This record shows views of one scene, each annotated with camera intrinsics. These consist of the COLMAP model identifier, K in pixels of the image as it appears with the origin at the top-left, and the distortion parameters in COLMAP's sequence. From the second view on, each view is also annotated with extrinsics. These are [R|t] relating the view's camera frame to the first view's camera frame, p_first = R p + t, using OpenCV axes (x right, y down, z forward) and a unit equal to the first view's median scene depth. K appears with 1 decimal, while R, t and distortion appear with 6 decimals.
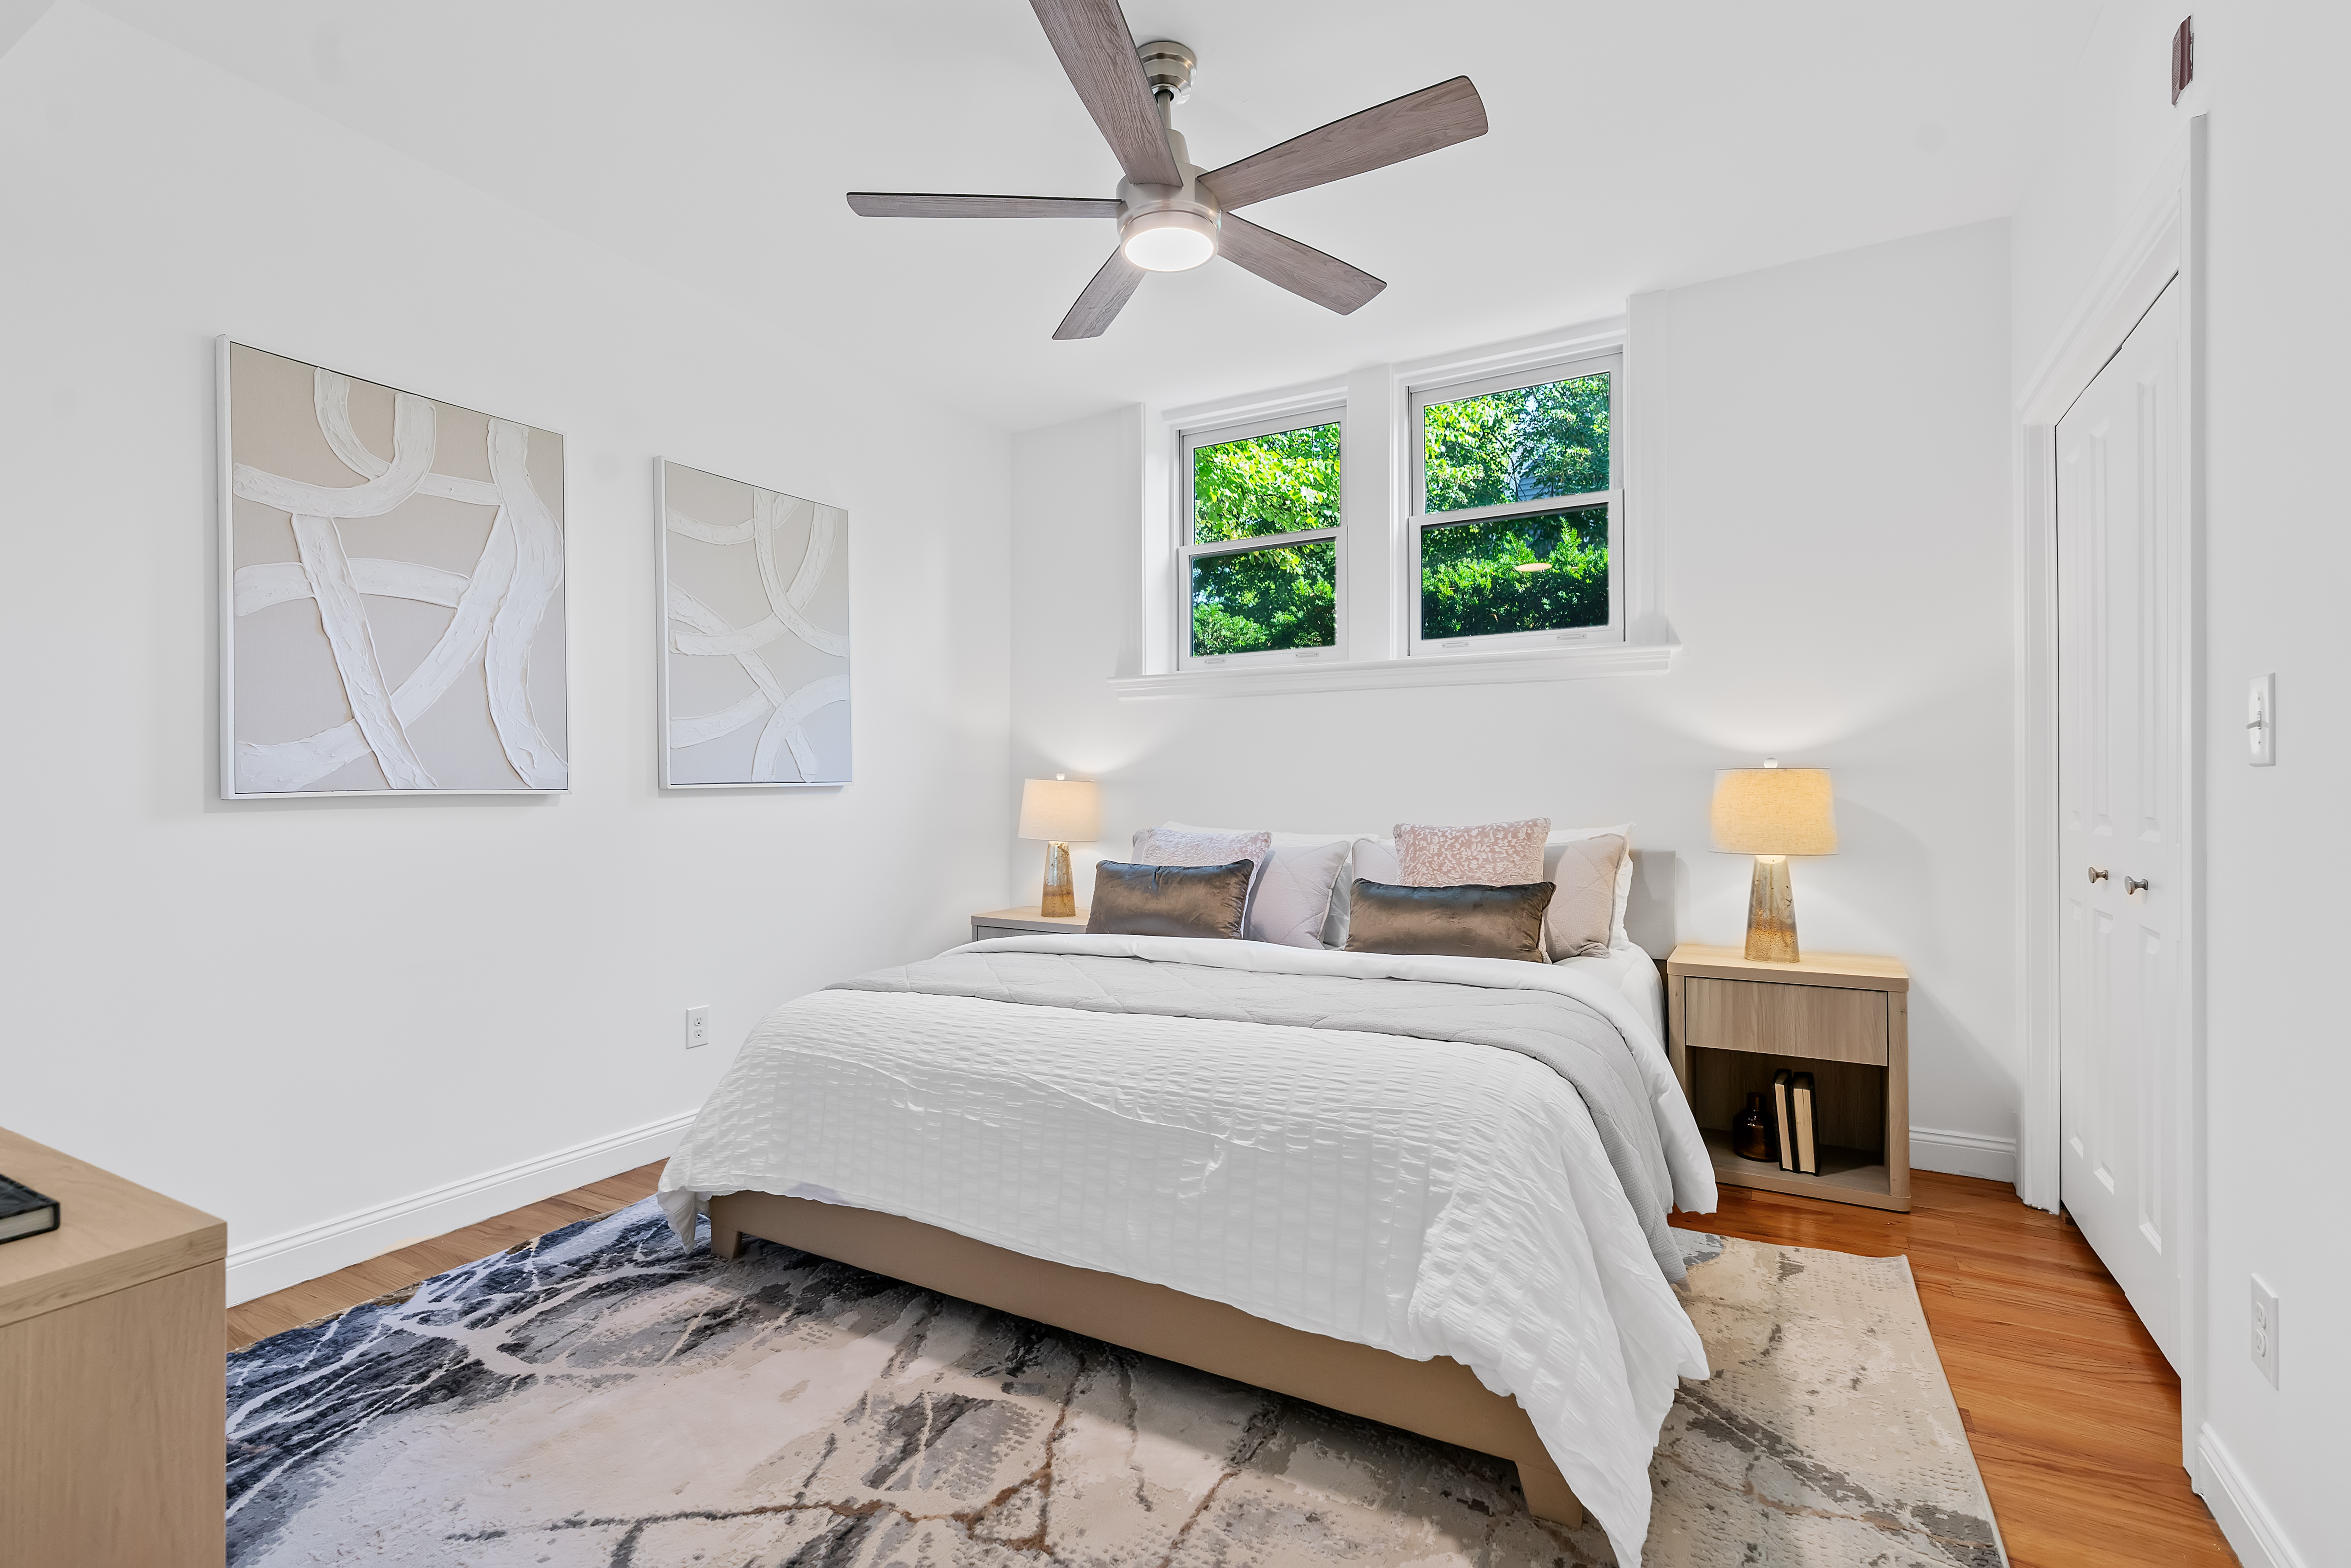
lens RADIAL K [[1049.8, 0, 1224.4], [0, 1049.8, 768.7], [0, 0, 1]] dist [-0.009589, 0.005228]
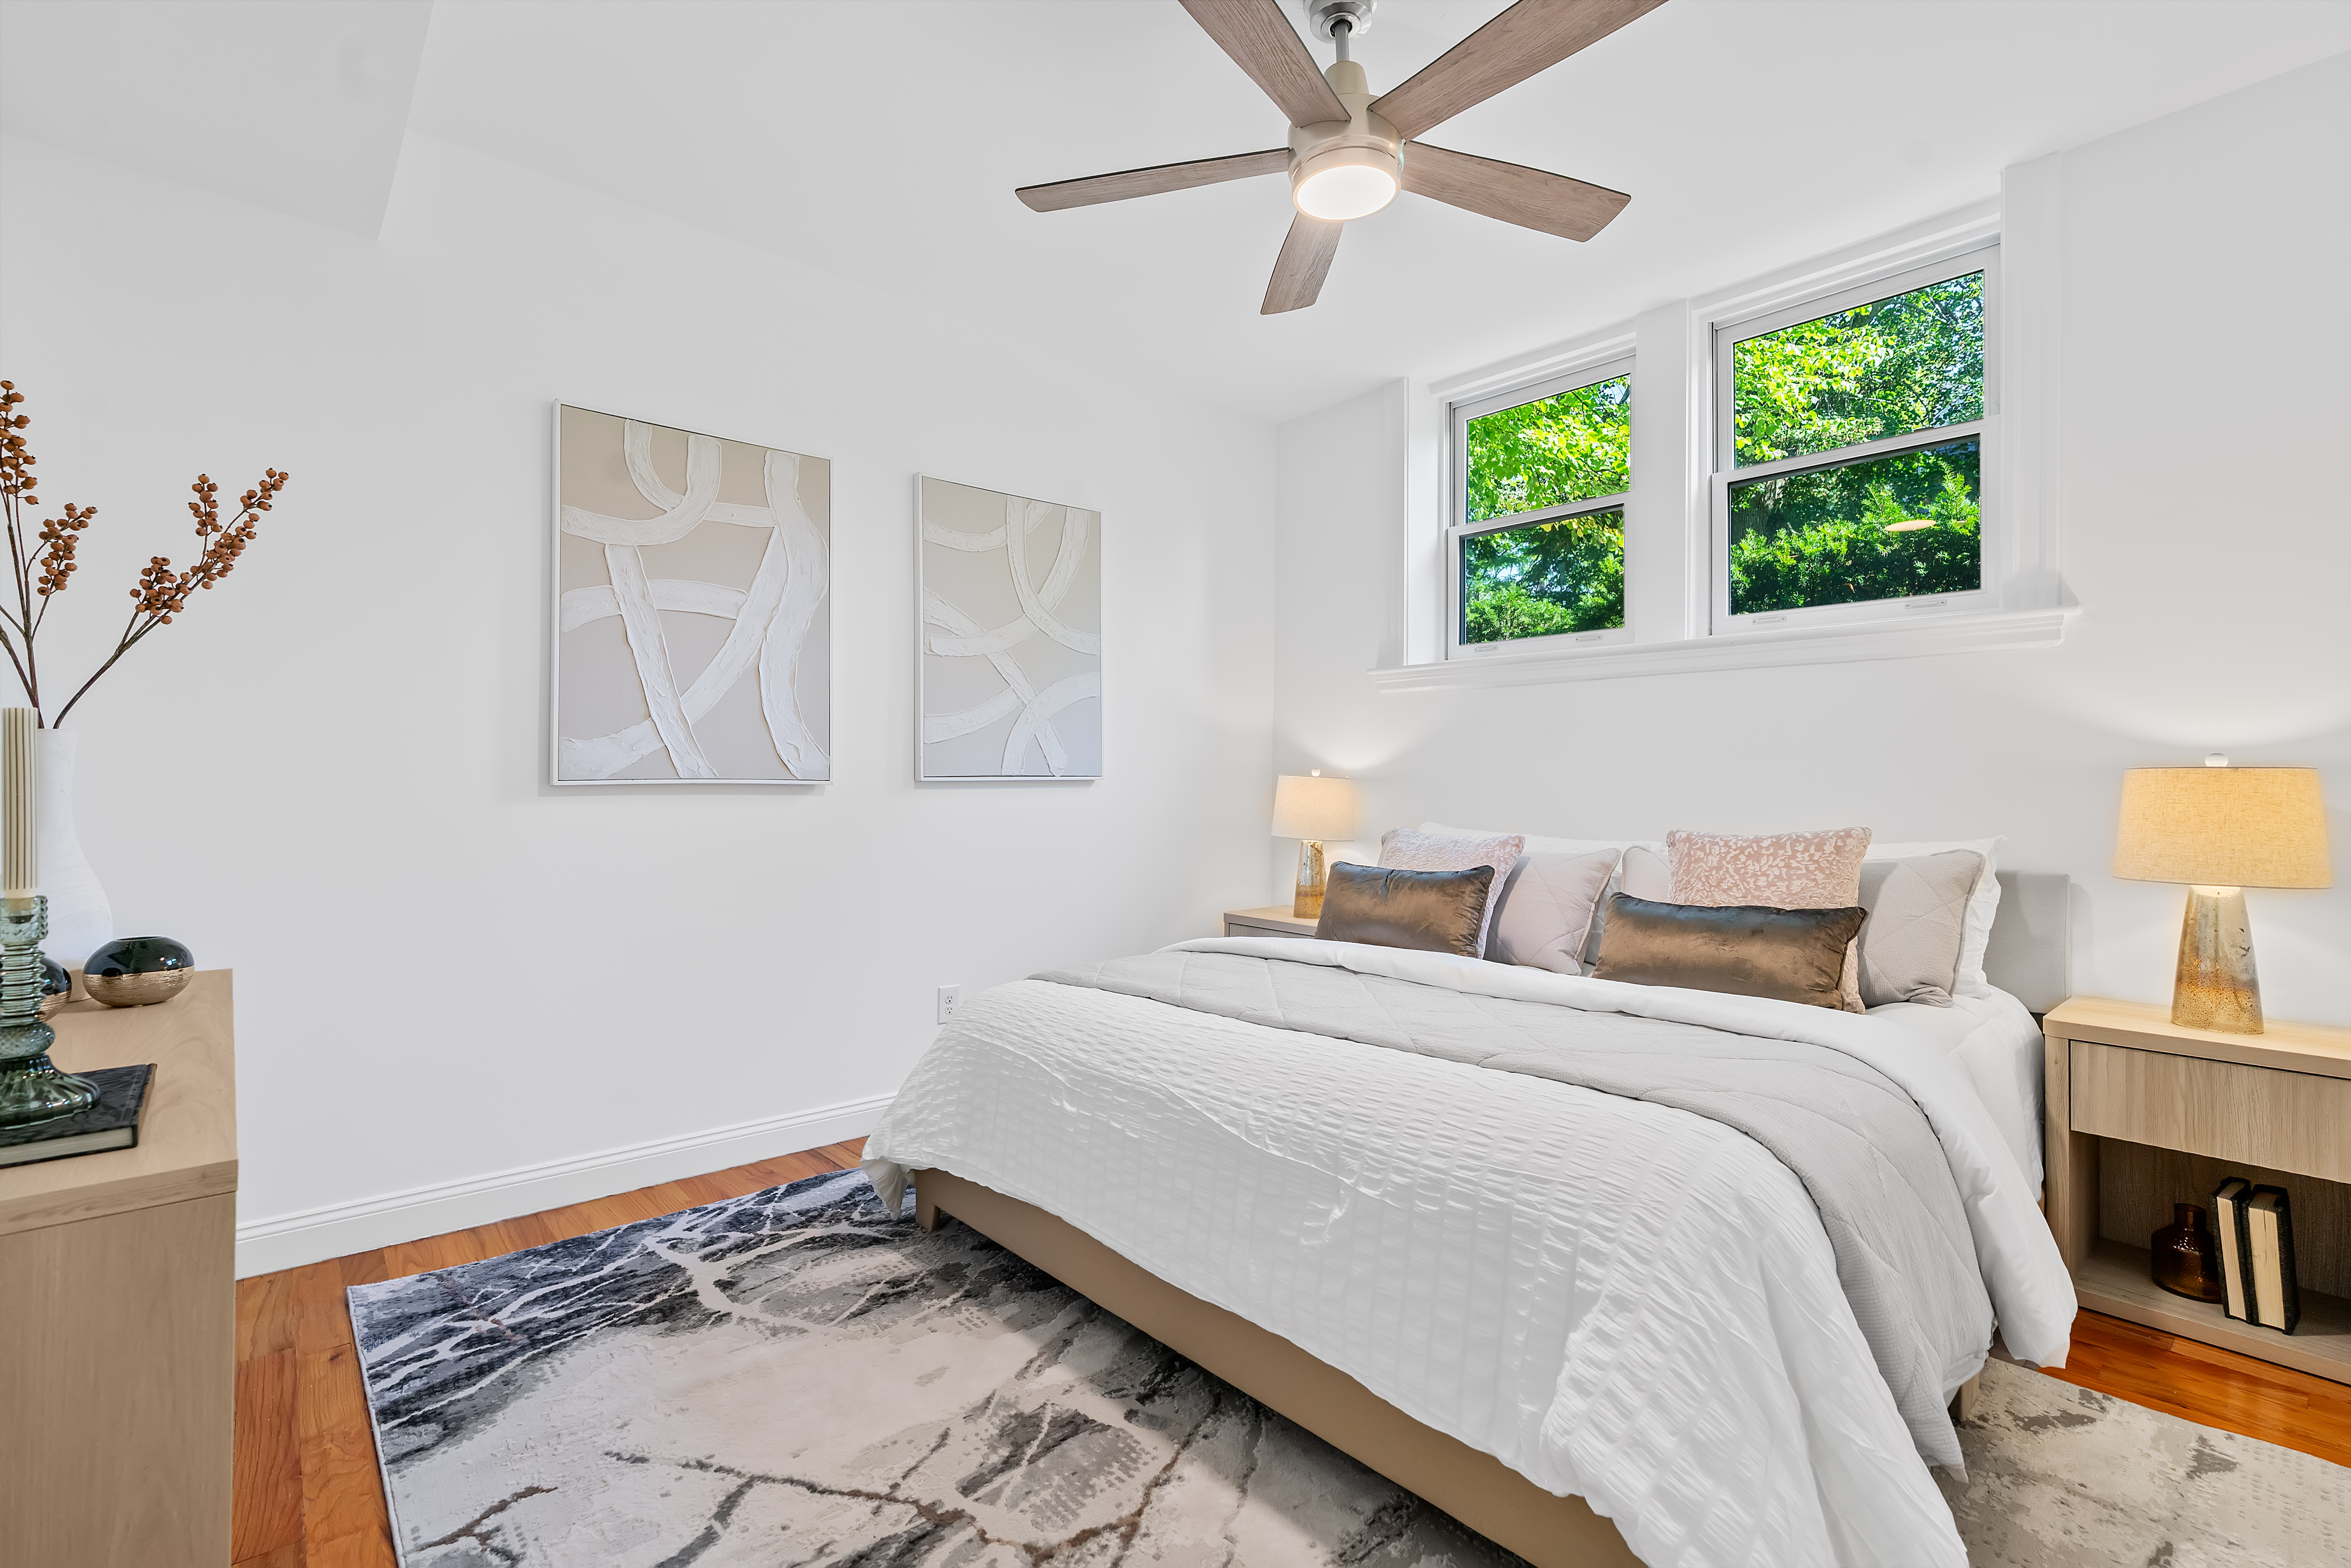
lens RADIAL K [[1049.8, 0, 1224.0], [0, 1049.8, 763.8], [0, 0, 1]] dist [-0.009589, 0.005228]
pose [[0.944369, 0.004615, -0.328855, 0.145200], [-0.005508, 0.999983, -0.001783, 0.002422], [0.328841, 0.003495, 0.944379, 0.104197]]
